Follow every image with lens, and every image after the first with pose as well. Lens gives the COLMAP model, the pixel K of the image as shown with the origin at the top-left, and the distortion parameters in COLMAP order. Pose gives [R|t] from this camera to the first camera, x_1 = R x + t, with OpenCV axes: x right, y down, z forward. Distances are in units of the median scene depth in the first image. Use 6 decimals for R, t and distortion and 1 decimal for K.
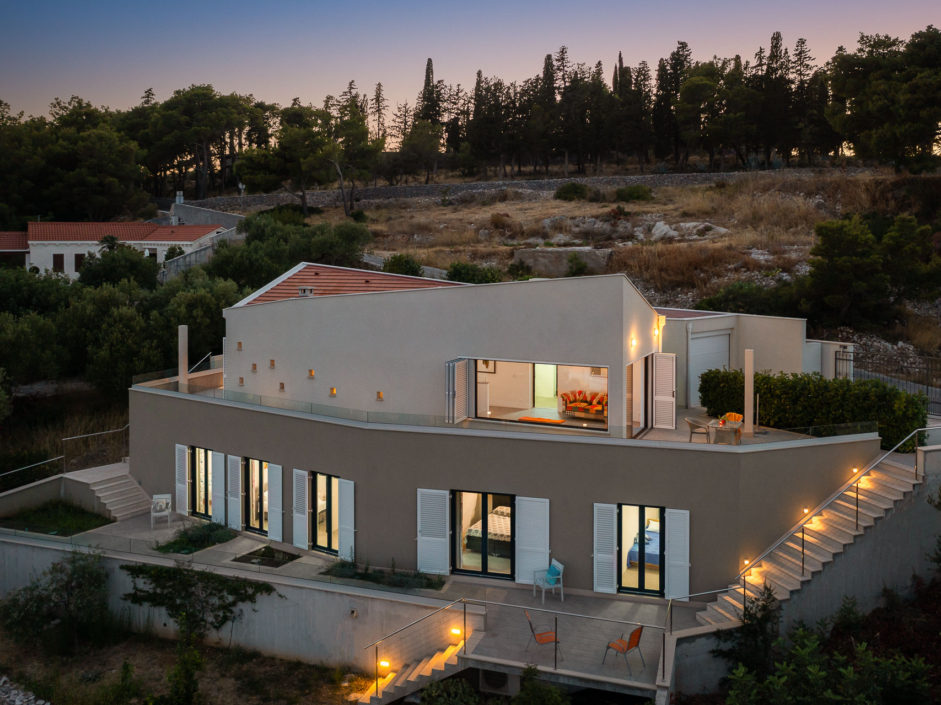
lens RADIAL K [[857.3, 0, 468.8], [0, 857.3, 261.8], [0, 0, 1]] dist [0.001345, 0.008855]
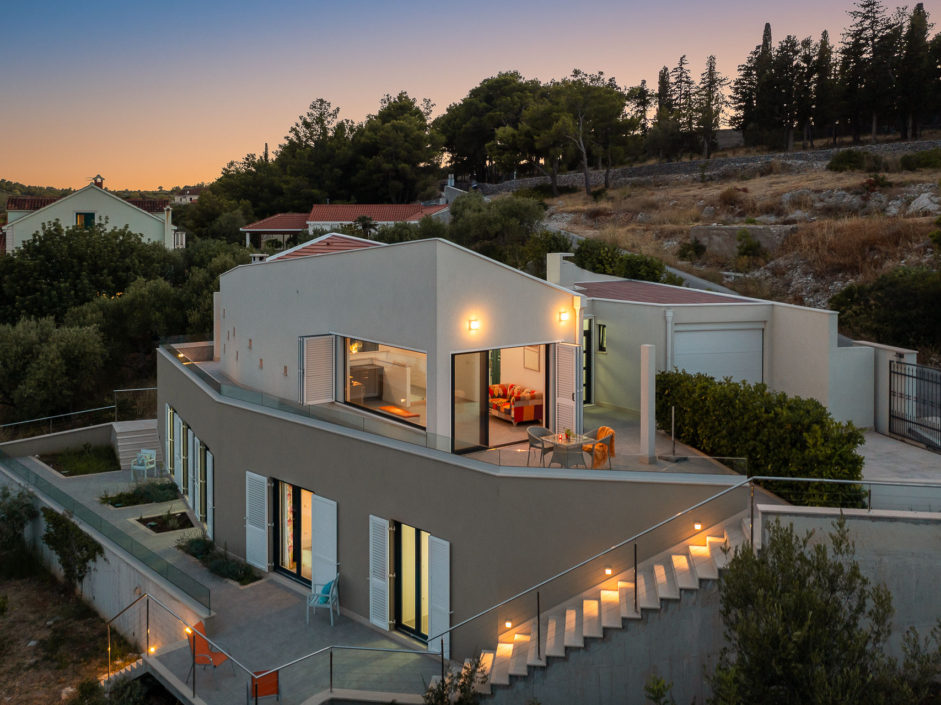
lens RADIAL K [[857.3, 0, 468.8], [0, 857.3, 261.8], [0, 0, 1]] dist [0.001345, 0.008855]
pose [[0.890351, 0.019058, -0.454876, 0.200643], [-0.012714, 0.999775, 0.017002, 0.007659], [0.455097, -0.009355, 0.890392, 0.104241]]
